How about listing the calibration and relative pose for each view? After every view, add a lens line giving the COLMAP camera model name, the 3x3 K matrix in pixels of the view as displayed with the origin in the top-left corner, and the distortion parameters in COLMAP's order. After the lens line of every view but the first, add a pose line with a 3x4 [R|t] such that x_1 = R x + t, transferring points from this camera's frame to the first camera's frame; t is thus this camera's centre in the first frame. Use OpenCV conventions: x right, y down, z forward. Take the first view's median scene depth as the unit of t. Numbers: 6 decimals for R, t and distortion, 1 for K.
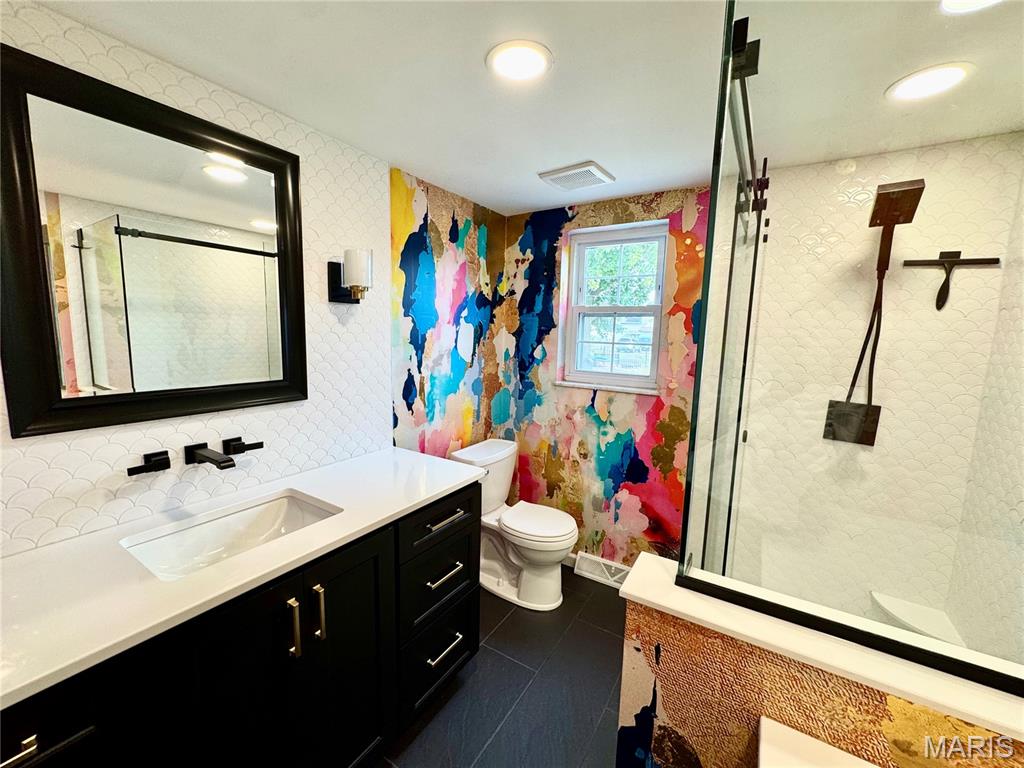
lens RADIAL K [[410.1, 0, 509.9], [0, 410.1, 383.6], [0, 0, 1]] dist [-0.002322, -0.000433]
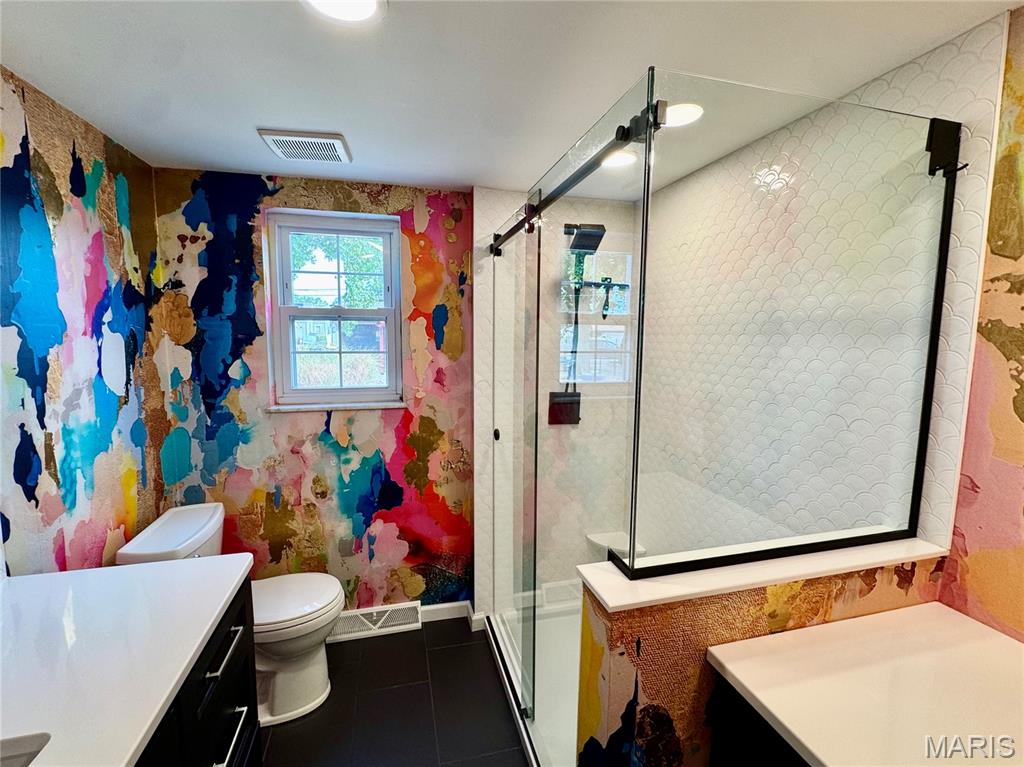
lens RADIAL K [[462.3, 0, 511.0], [0, 462.3, 382.9], [0, 0, 1]] dist [-0.003391, -0.000119]
pose [[0.677417, -0.101617, 0.728547, -0.217295], [0.105494, 0.993595, 0.040495, -0.040713], [-0.727996, 0.049426, 0.683798, 0.113224]]
